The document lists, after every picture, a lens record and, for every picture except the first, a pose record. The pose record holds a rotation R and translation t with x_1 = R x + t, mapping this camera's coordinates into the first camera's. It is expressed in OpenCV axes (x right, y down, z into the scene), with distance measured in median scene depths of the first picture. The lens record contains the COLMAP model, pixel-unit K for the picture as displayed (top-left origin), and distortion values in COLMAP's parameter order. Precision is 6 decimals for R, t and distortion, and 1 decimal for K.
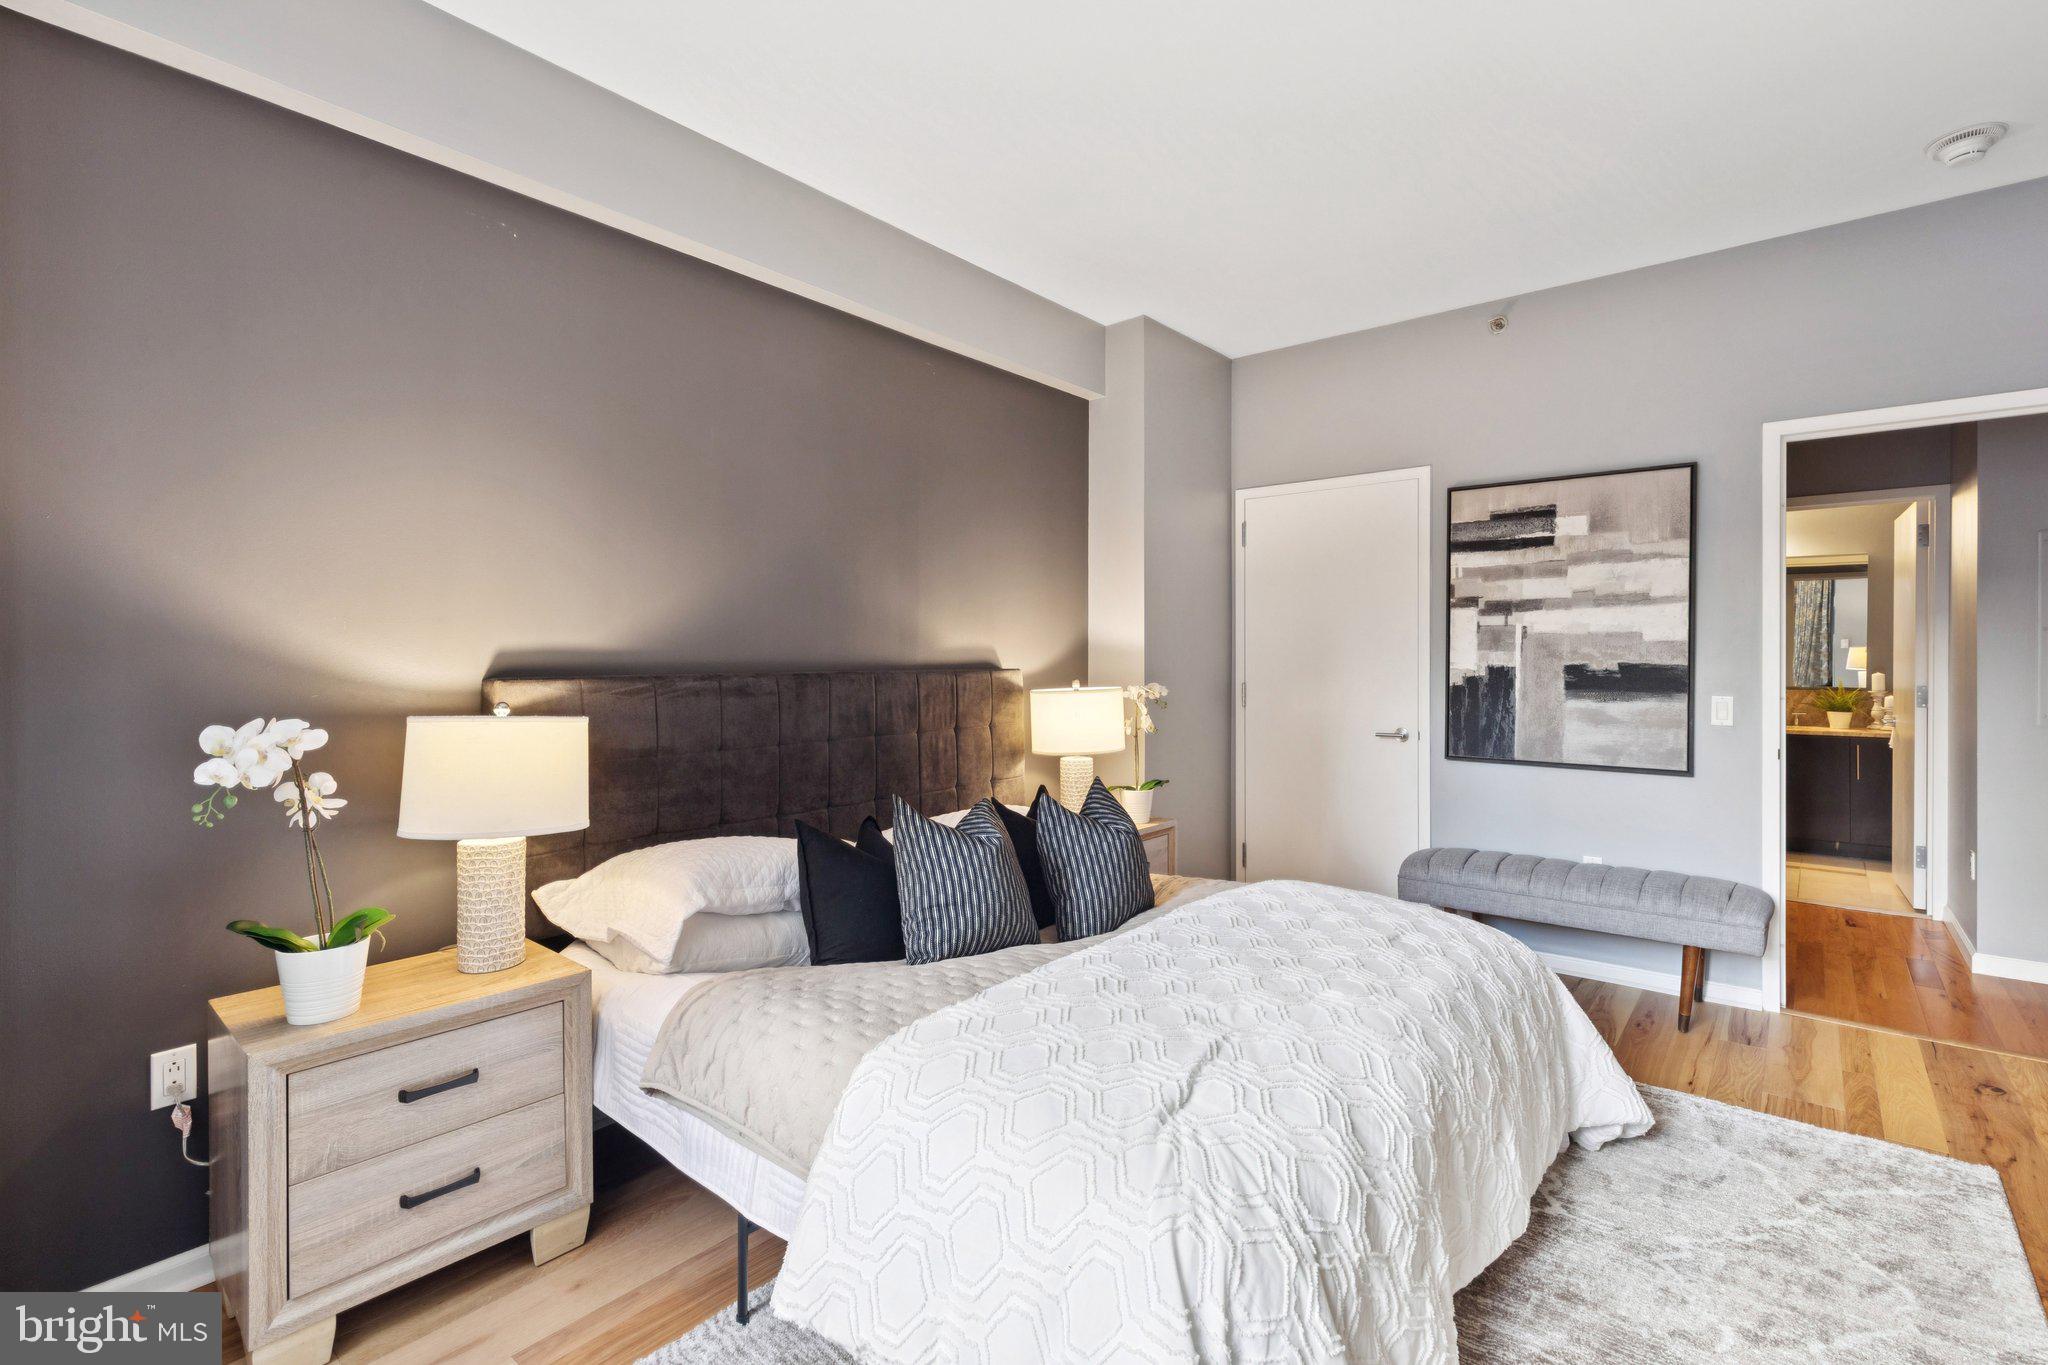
lens RADIAL K [[933.6, 0, 1032.8], [0, 933.6, 672.6], [0, 0, 1]] dist [0.007708, 0.000500]
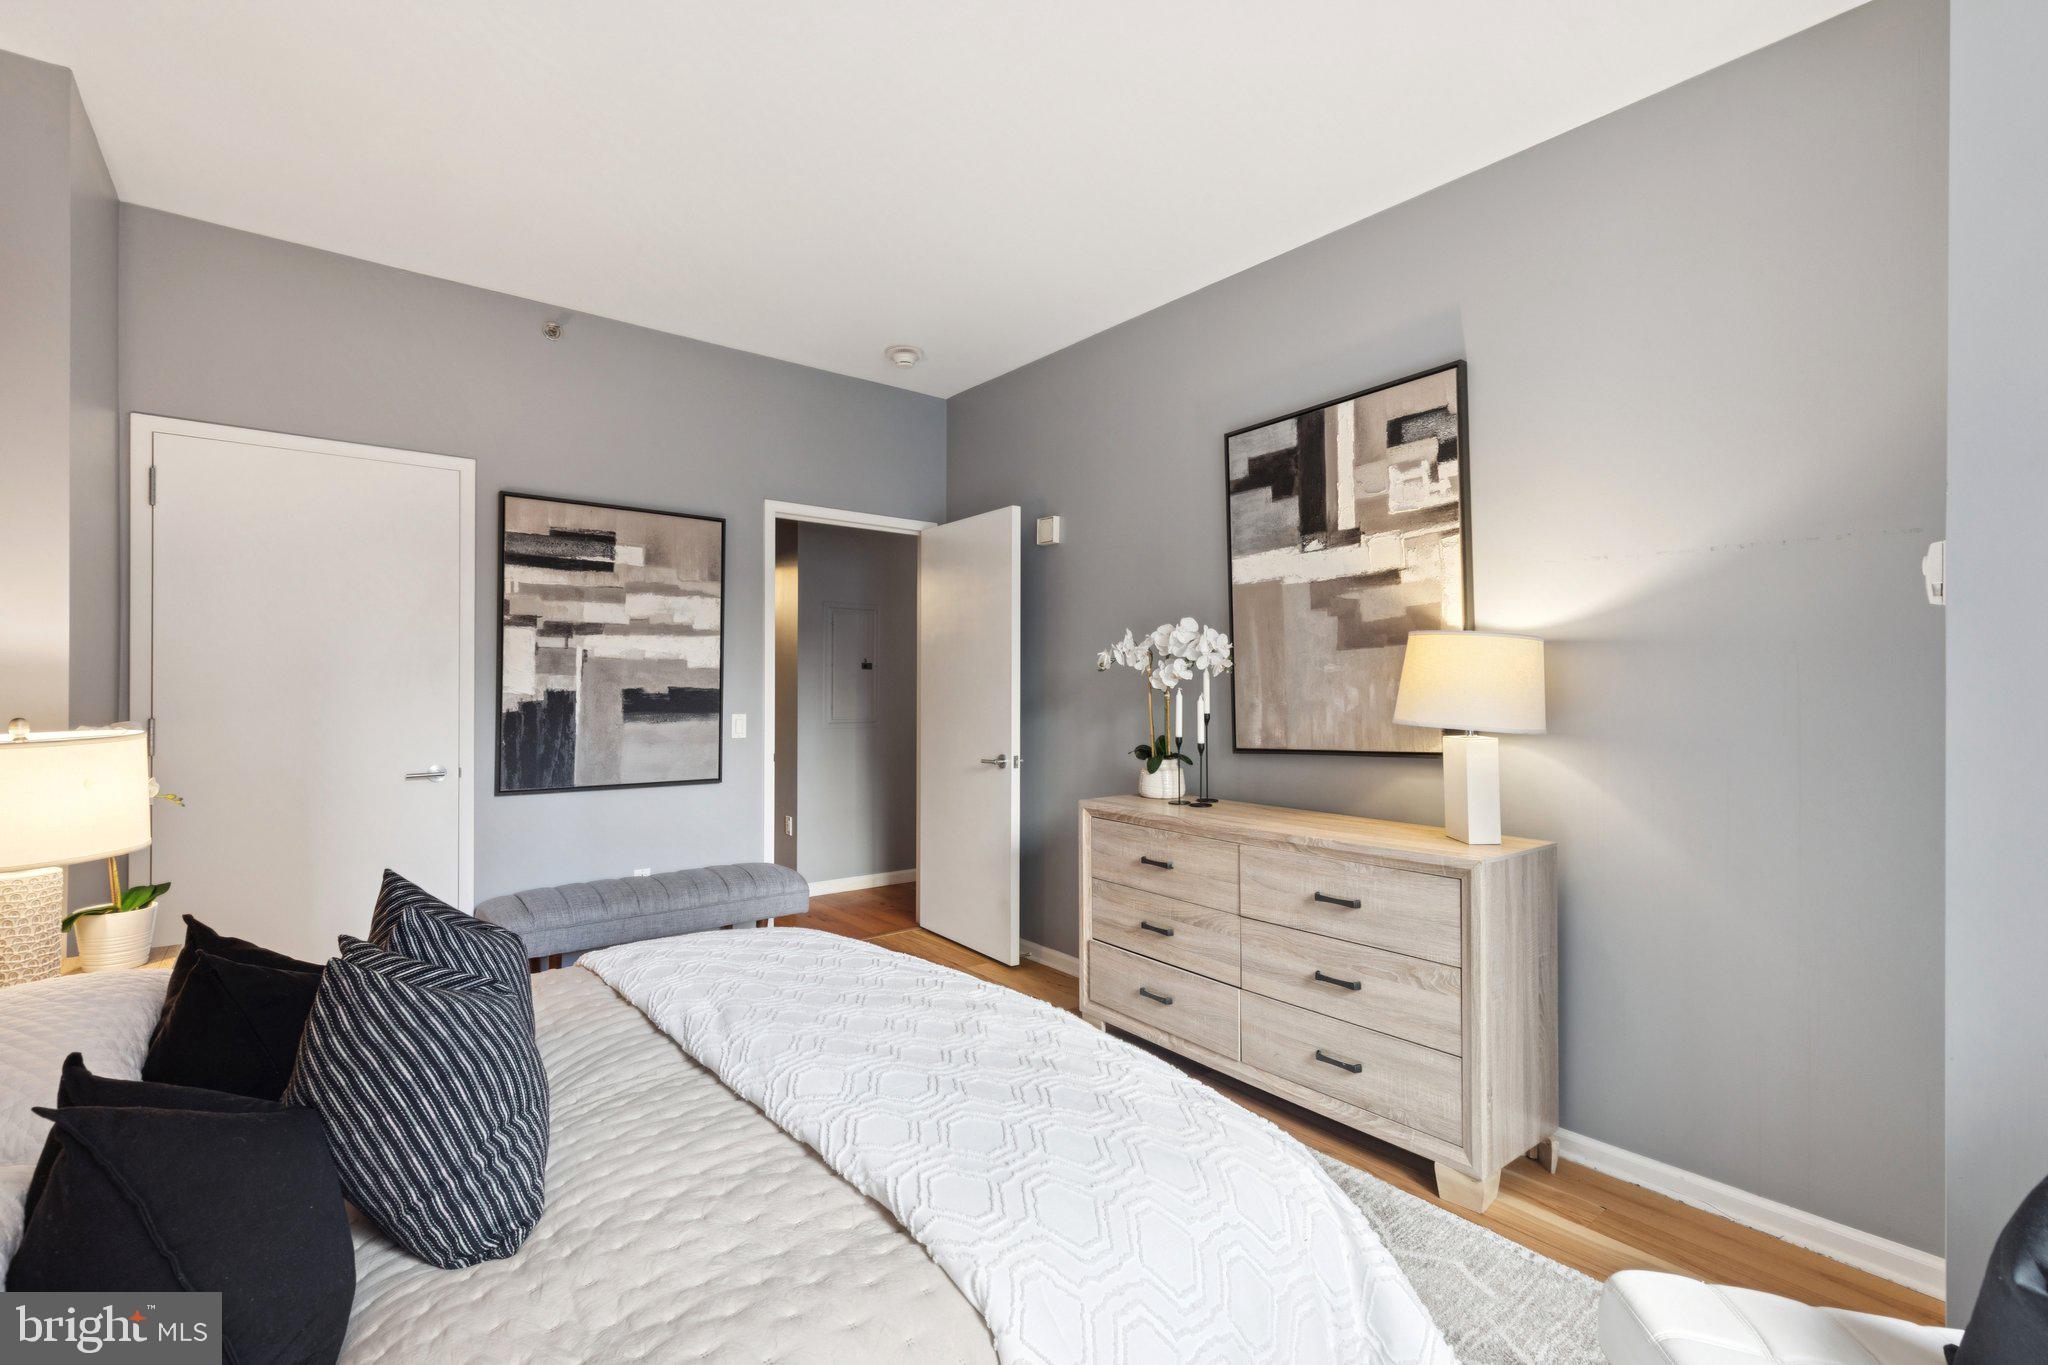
lens RADIAL K [[918.8, 0, 1029.1], [0, 918.8, 694.9], [0, 0, 1]] dist [0.008934, -0.001823]
pose [[0.209921, -0.003056, 0.977714, -0.325360], [0.015602, 0.999878, -0.000225, 0.005437], [-0.977594, 0.015302, 0.209943, 0.341604]]
